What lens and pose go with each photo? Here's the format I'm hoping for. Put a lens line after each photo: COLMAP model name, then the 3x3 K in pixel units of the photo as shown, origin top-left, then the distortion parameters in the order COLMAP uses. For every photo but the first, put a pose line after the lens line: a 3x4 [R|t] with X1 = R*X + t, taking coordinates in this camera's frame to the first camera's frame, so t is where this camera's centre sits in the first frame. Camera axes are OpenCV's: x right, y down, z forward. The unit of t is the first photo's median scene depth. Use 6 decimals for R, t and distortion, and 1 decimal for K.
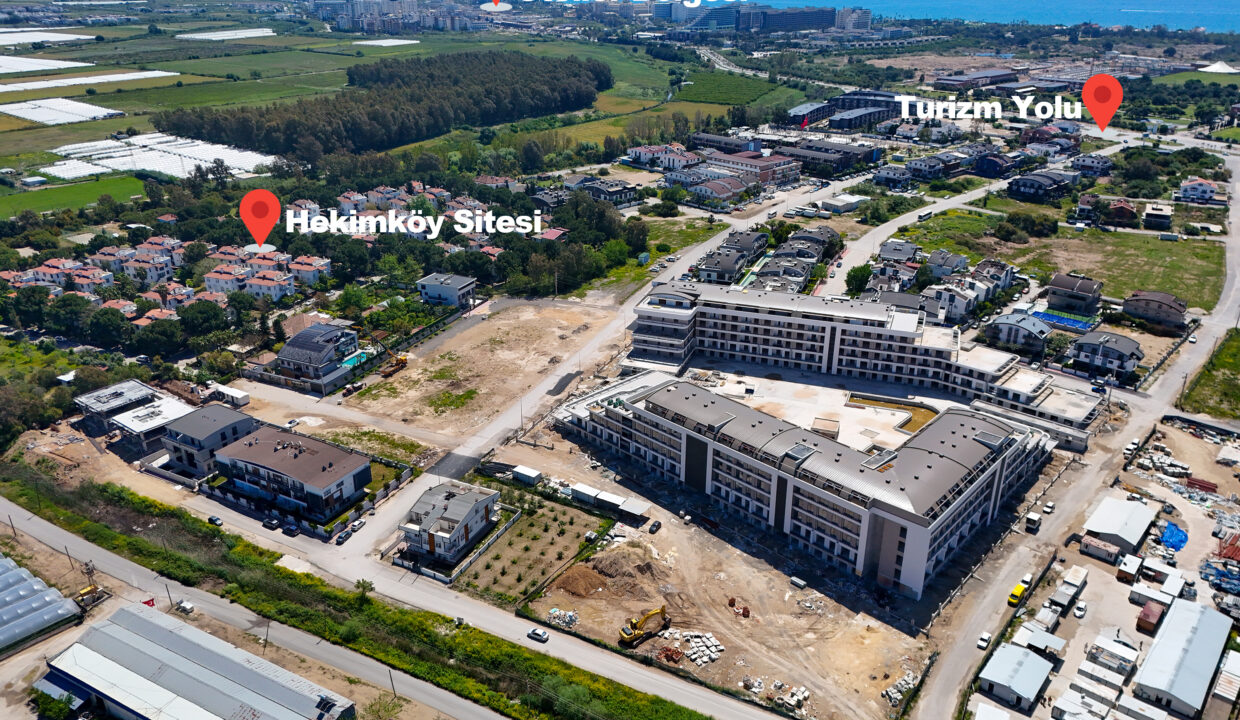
lens RADIAL K [[908.3, 0, 615.9], [0, 908.3, 357.1], [0, 0, 1]] dist [0.075045, -0.073601]
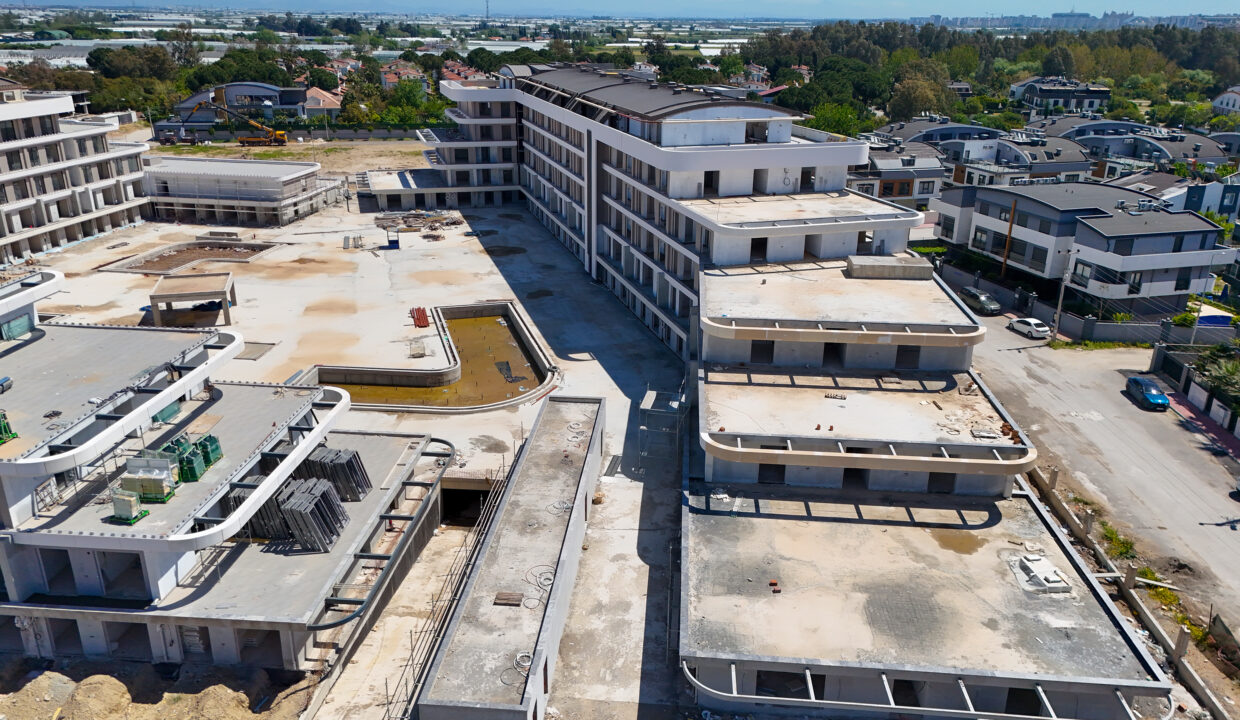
lens RADIAL K [[908.3, 0, 623.9], [0, 908.3, 370.4], [0, 0, 1]] dist [0.075045, -0.073601]
pose [[0.604804, 0.296108, -0.739278, 0.555700], [-0.328614, 0.938382, 0.107018, 0.011424], [0.725414, 0.178212, 0.664842, 0.824156]]
